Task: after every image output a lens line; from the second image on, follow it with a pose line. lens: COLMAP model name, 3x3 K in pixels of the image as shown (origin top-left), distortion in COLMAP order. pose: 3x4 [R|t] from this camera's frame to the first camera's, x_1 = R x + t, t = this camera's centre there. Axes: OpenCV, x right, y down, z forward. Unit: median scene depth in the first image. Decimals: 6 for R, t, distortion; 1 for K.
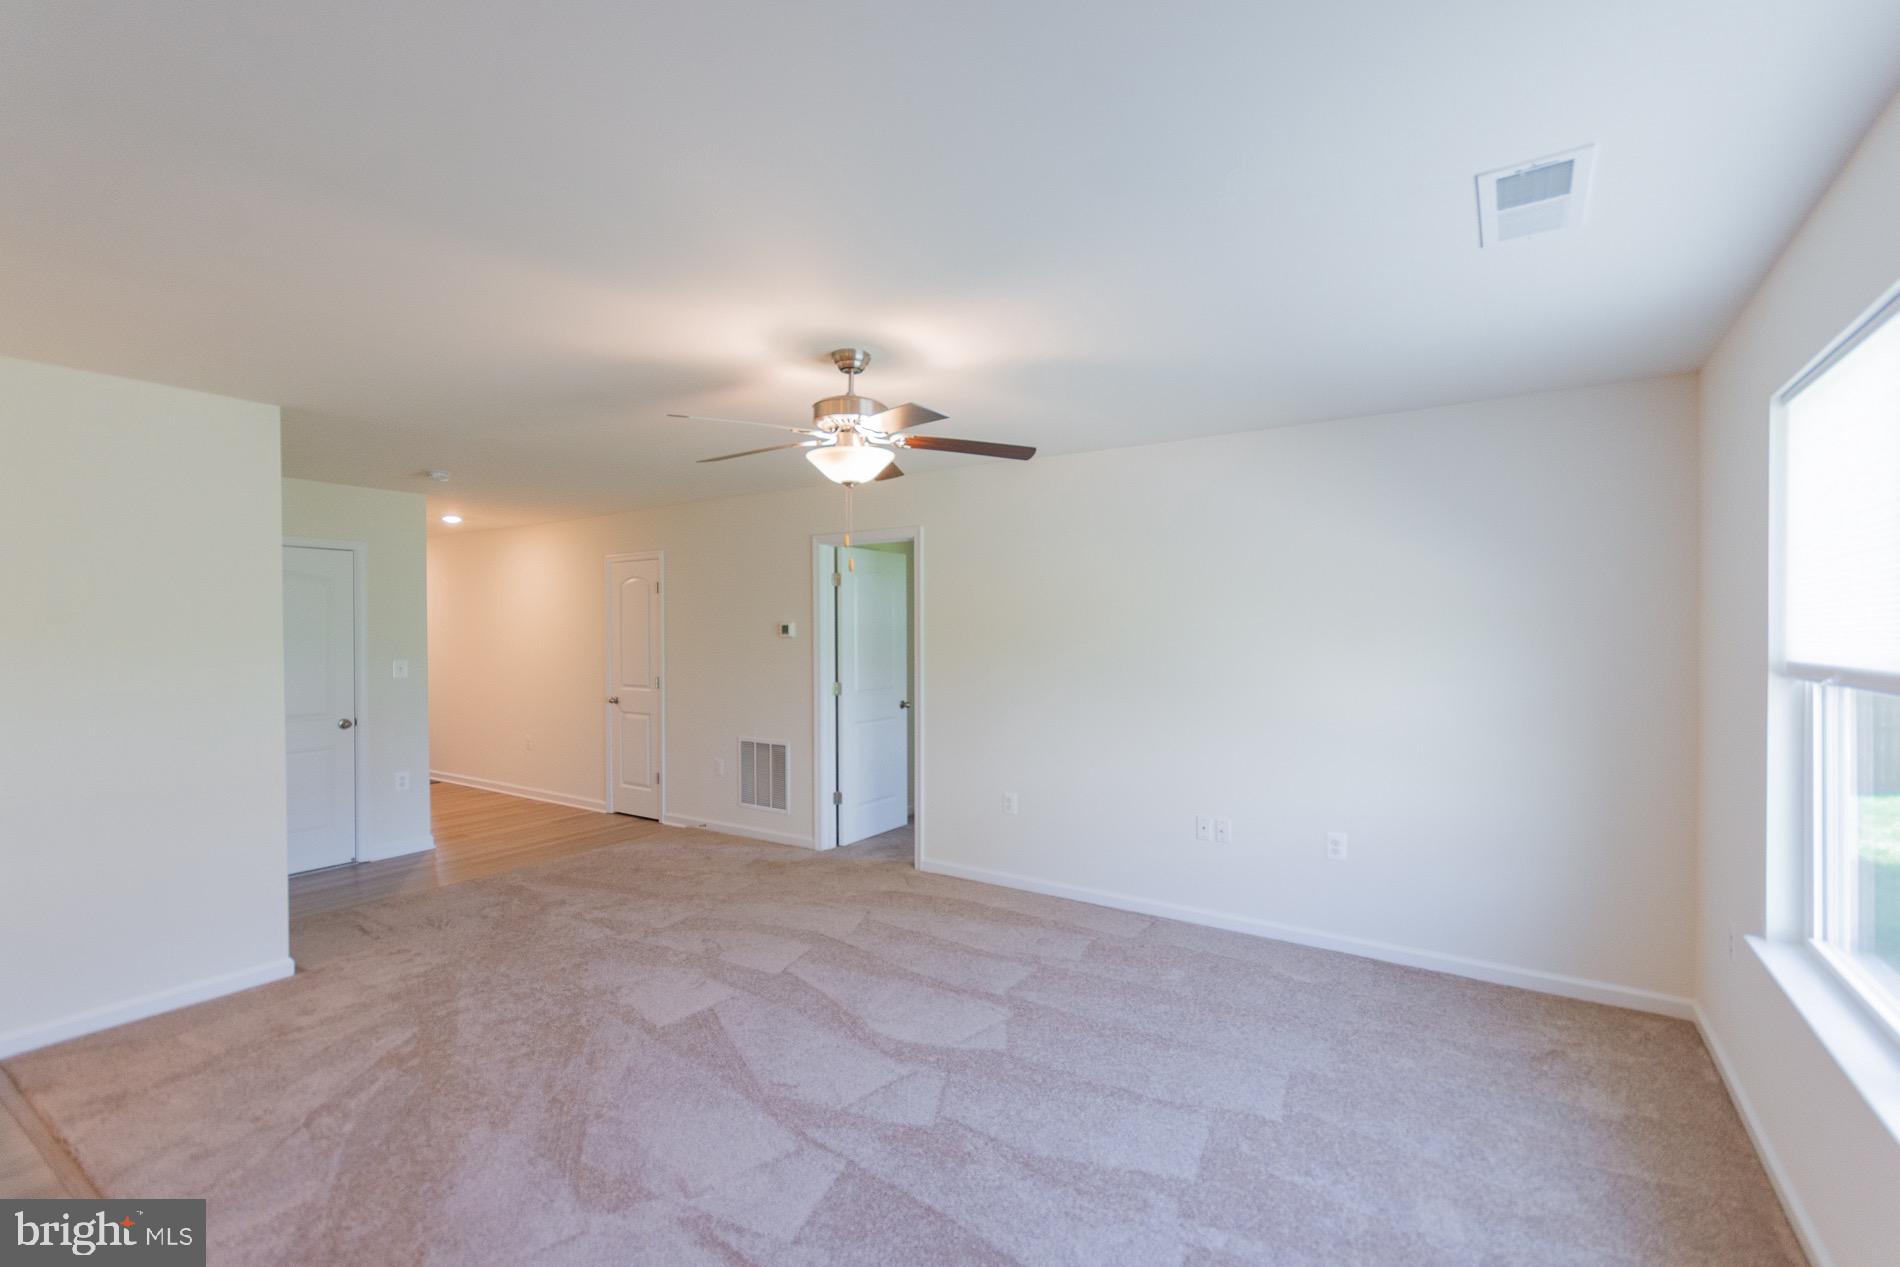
lens RADIAL K [[848.5, 0, 946.5], [0, 848.5, 638.1], [0, 0, 1]] dist [0.000793, -0.000027]
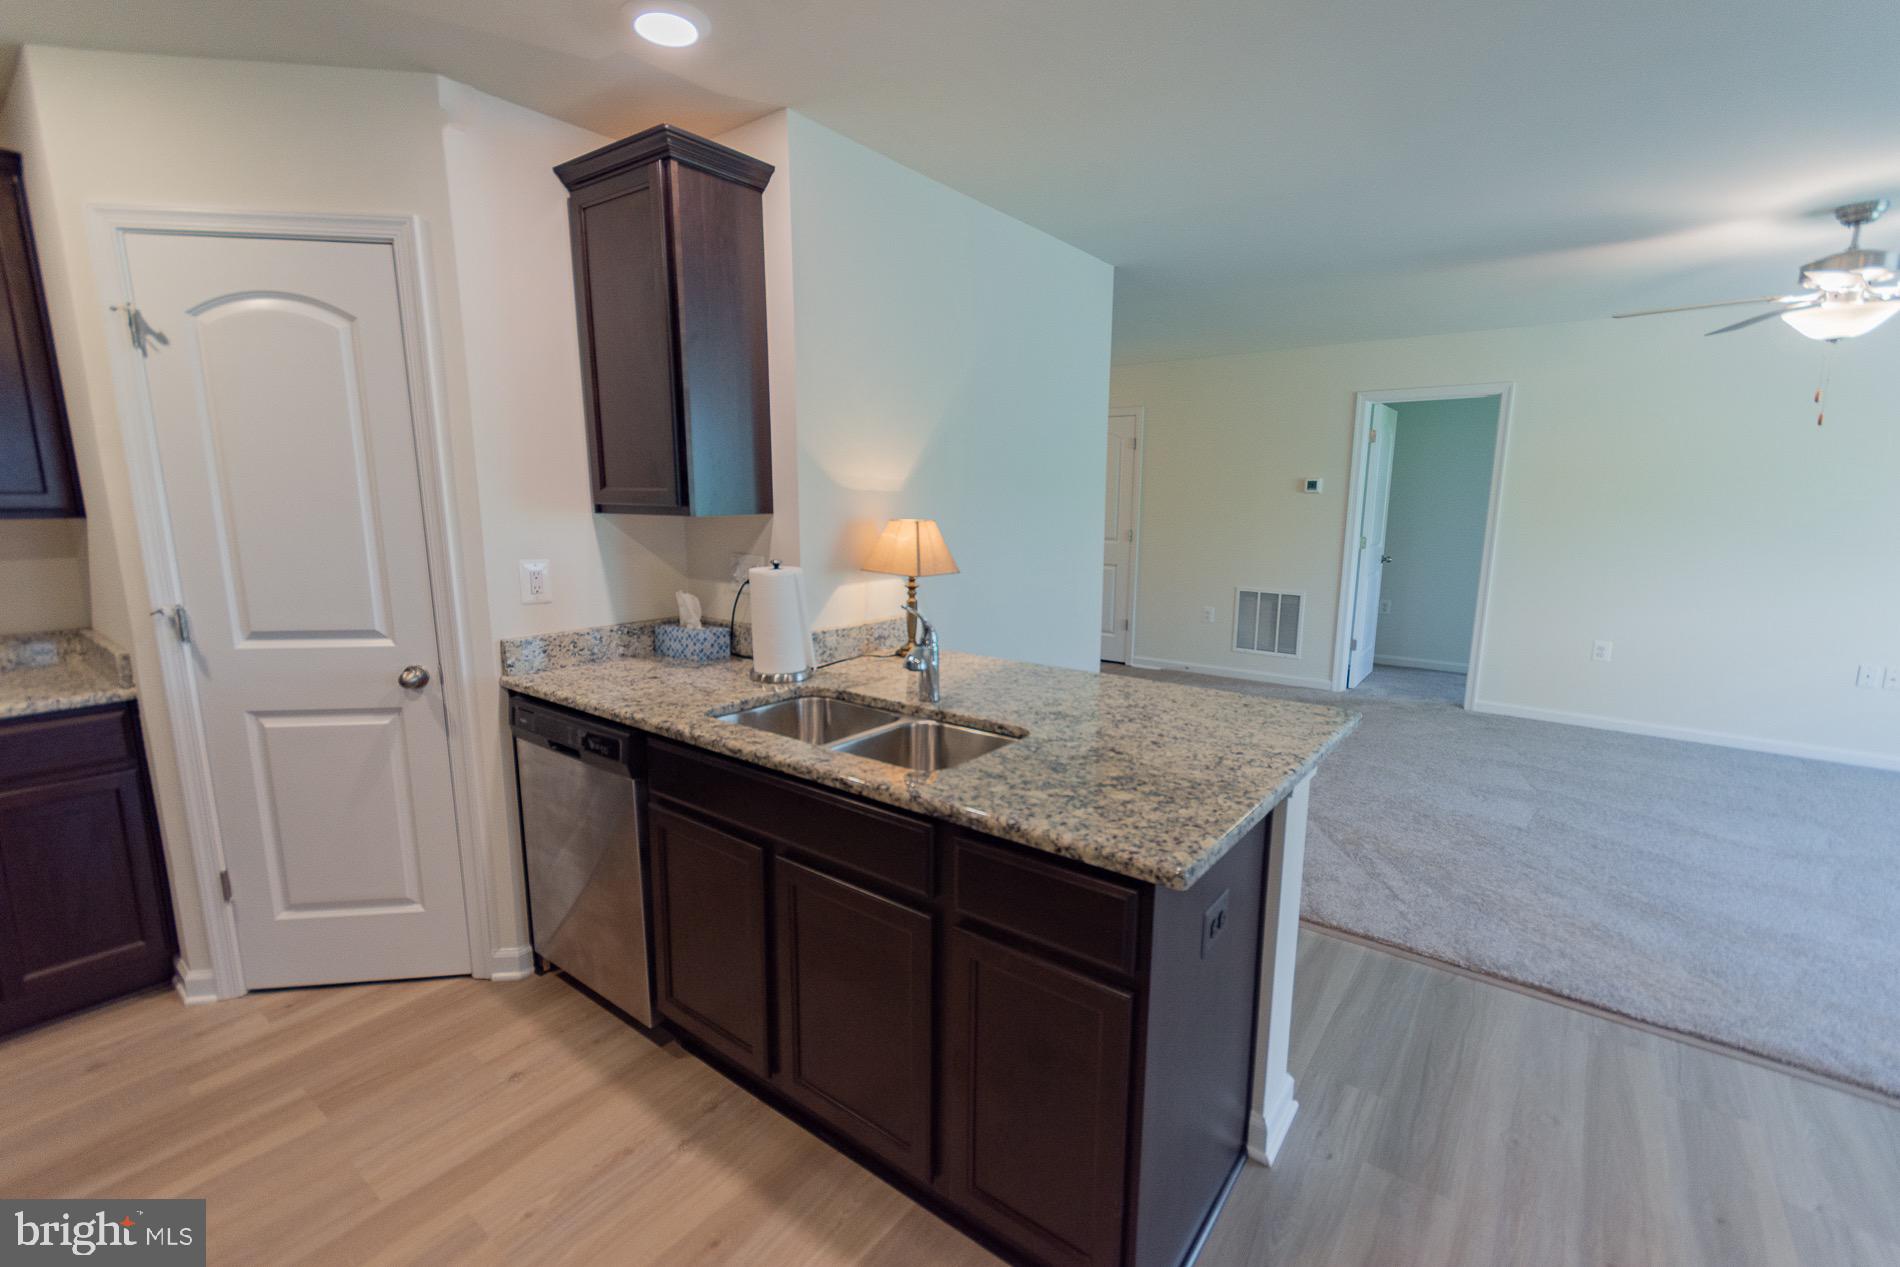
lens RADIAL K [[839.1, 0, 945.3], [0, 839.1, 638.3], [0, 0, 1]] dist [0.003175, 0.000146]
pose [[0.998442, 0.020305, -0.051972, -0.794282], [-0.011588, 0.986586, 0.162832, 0.017337], [0.054582, -0.161976, 0.985284, -0.100146]]
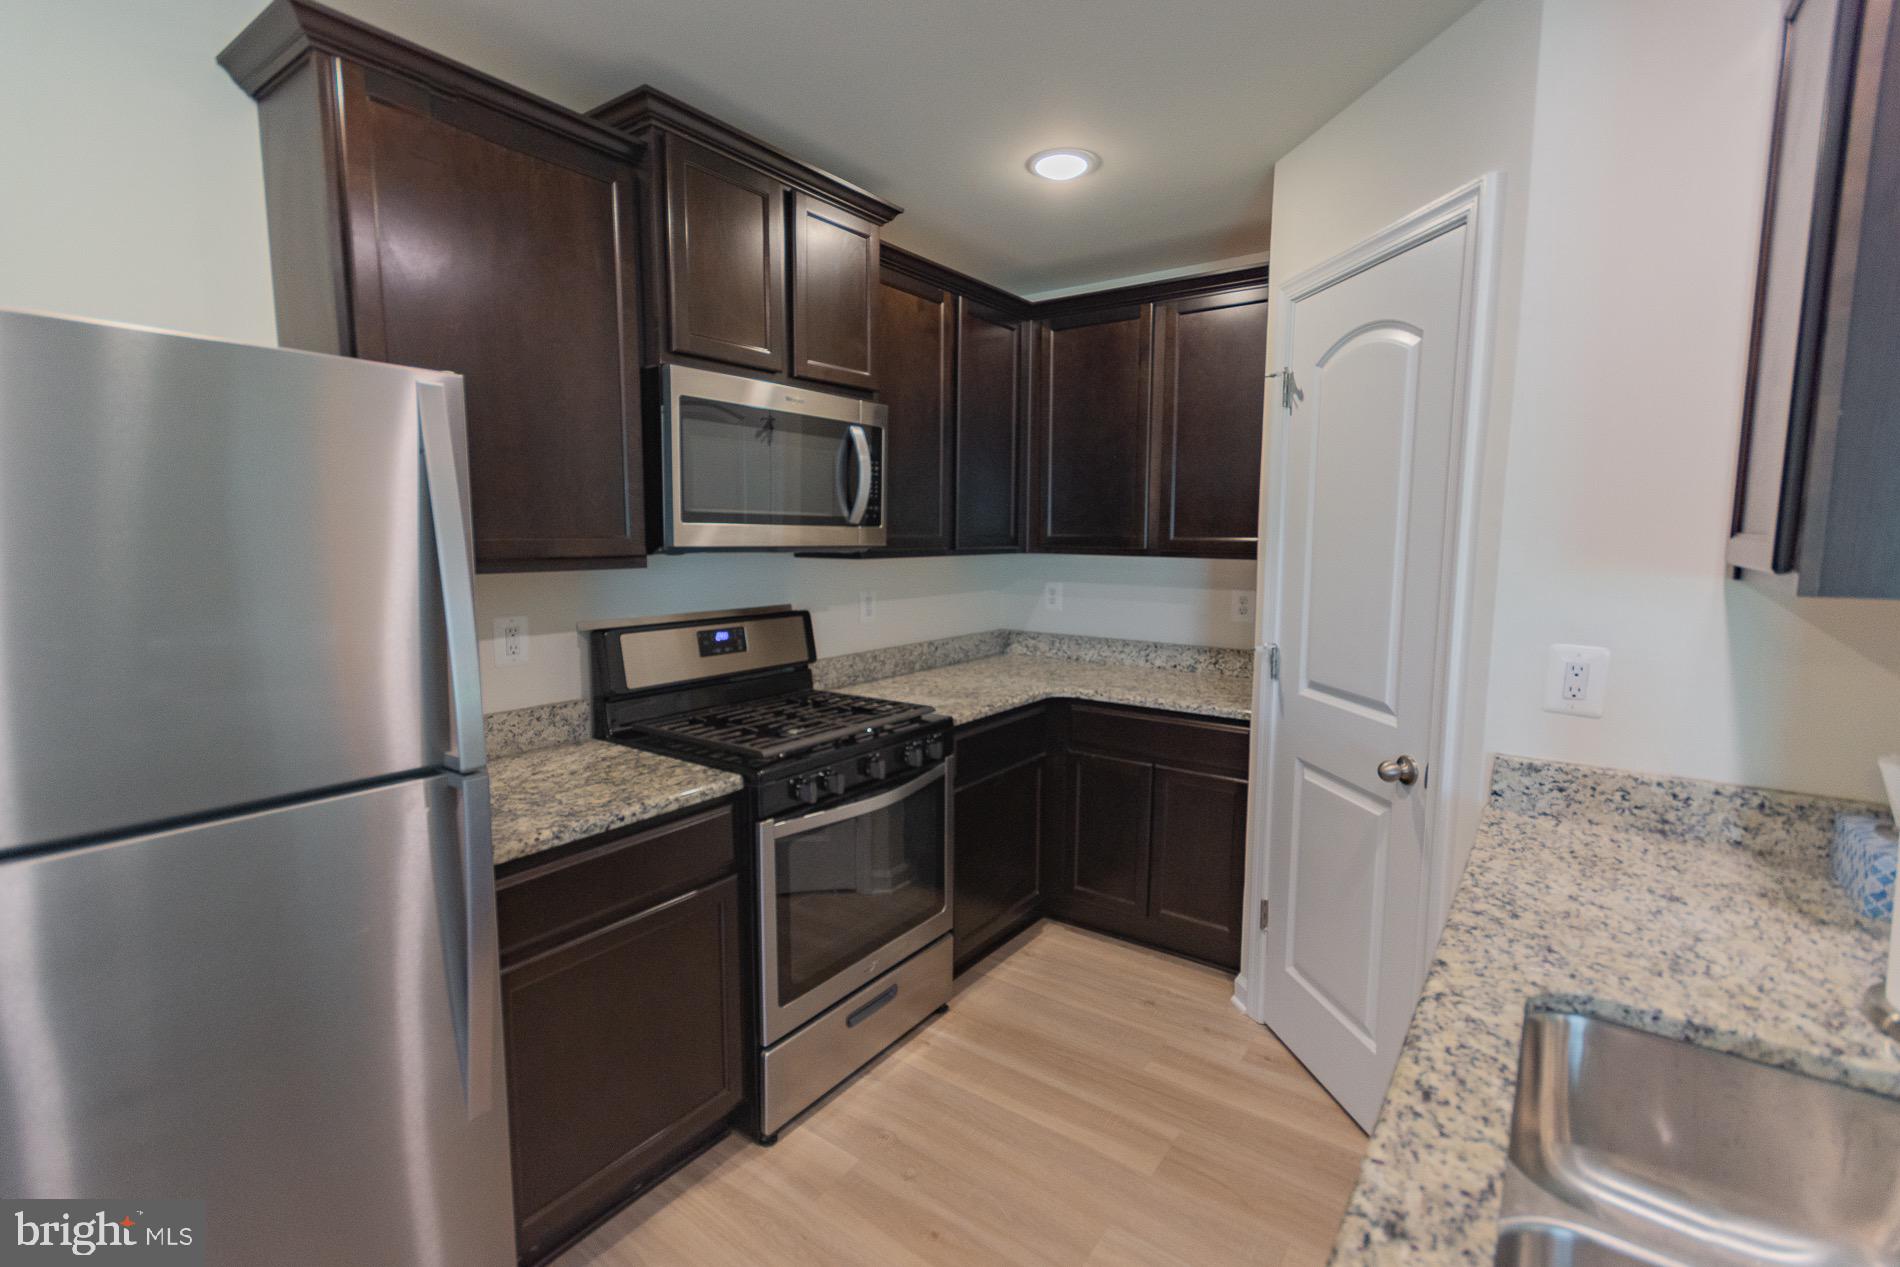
lens RADIAL K [[867.2, 0, 952.6], [0, 867.2, 636.2], [0, 0, 1]] dist [0.009571, -0.000330]
pose [[-0.030491, 0.127923, -0.991315, -0.721736], [-0.014234, 0.991620, 0.128400, 0.011831], [0.999434, 0.018025, -0.028414, 0.194691]]
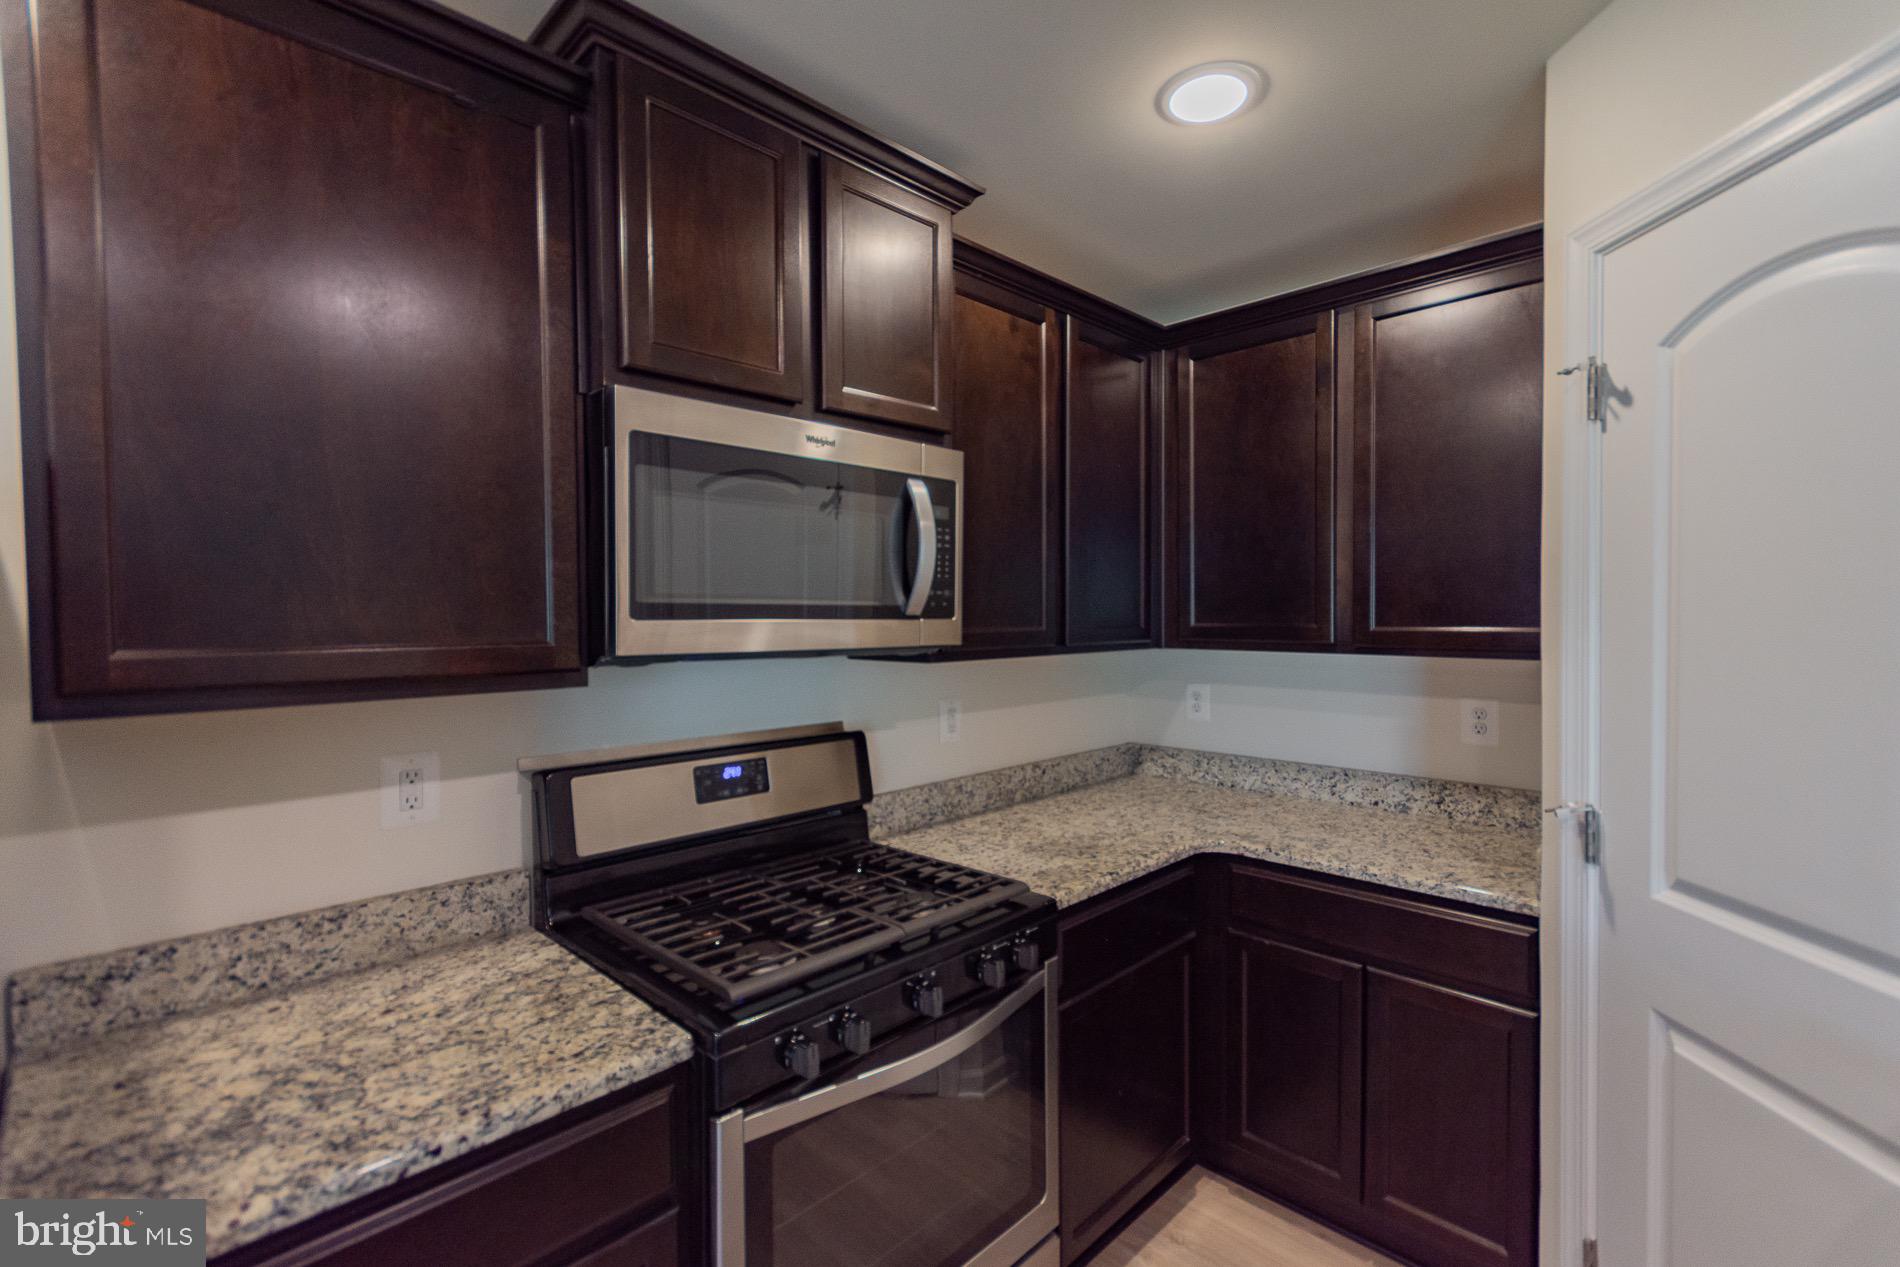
lens RADIAL K [[848.5, 0, 946.5], [0, 848.5, 638.1], [0, 0, 1]] dist [0.000793, -0.000027]
pose [[-0.187039, 0.036802, -0.981663, -0.917877], [-0.000946, 0.999291, 0.037643, 0.008355], [0.982352, 0.007969, -0.186872, 0.201577]]
